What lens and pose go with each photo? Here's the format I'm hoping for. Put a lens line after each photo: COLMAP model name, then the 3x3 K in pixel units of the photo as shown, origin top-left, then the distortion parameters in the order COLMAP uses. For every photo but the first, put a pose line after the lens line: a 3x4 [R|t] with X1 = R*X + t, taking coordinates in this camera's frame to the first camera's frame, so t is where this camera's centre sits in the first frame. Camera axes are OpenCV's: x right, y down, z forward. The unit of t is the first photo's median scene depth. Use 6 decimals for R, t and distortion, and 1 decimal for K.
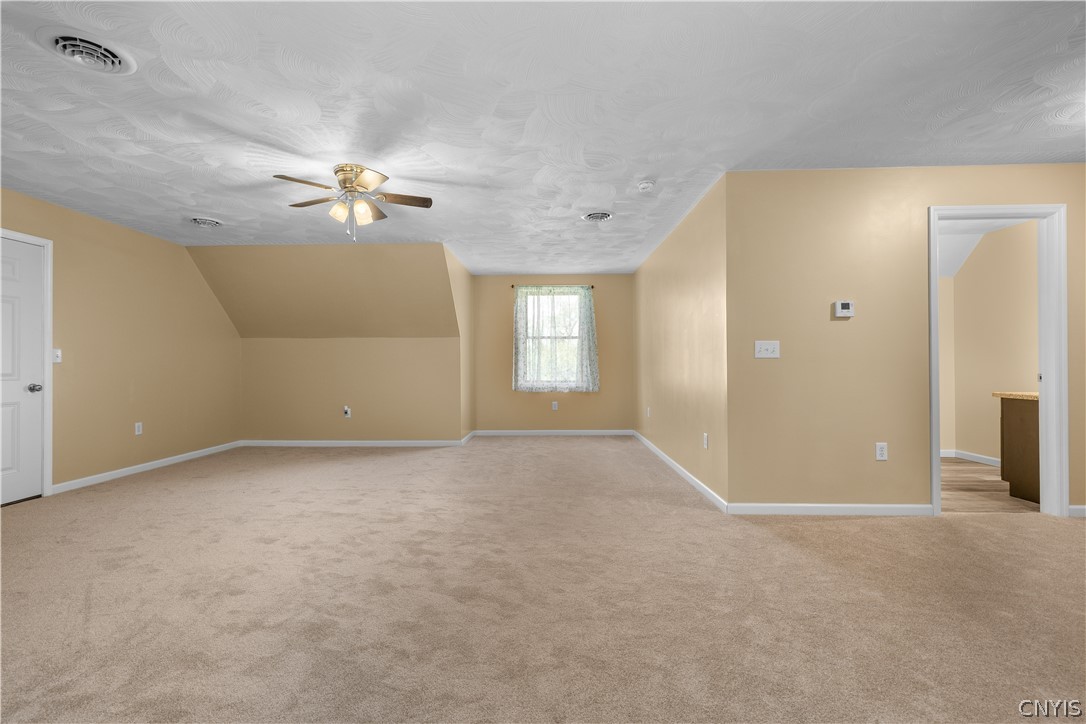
lens RADIAL K [[469.4, 0, 538.7], [0, 469.4, 360.6], [0, 0, 1]] dist [0.003844, -0.001025]
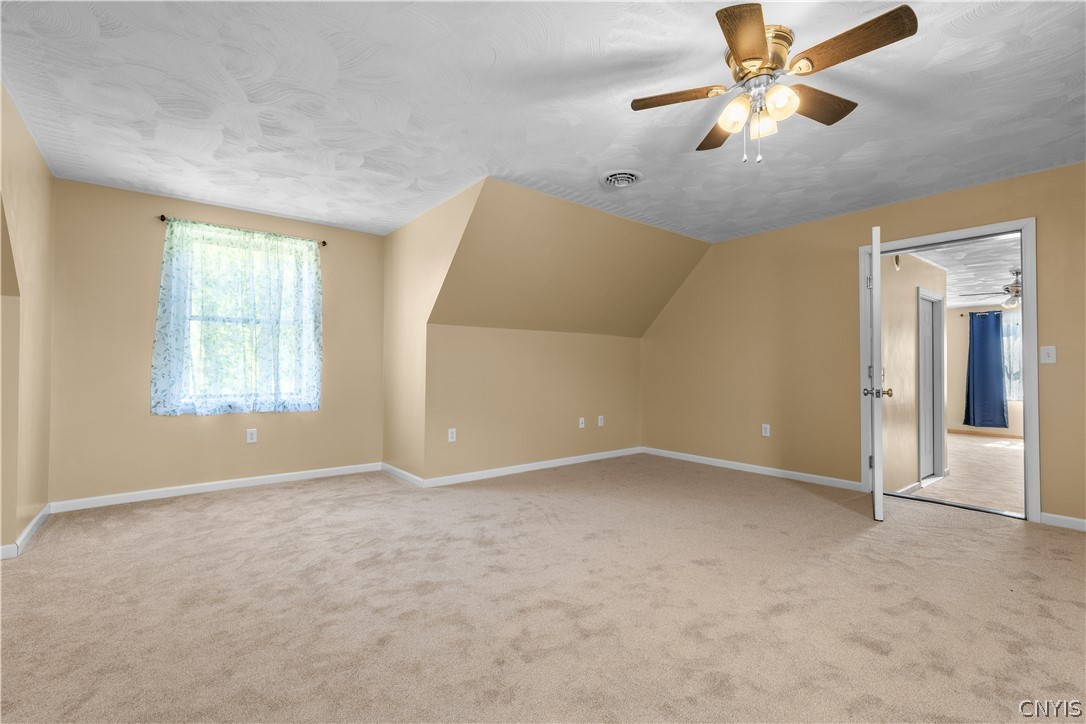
lens RADIAL K [[484.2, 0, 532.1], [0, 484.2, 361.4], [0, 0, 1]] dist [0.000438, -0.000206]
pose [[-0.764782, -0.000754, -0.644289, 0.252416], [0.004246, 0.999972, -0.006210, 0.005069], [0.644275, -0.007484, -0.764757, 1.402692]]
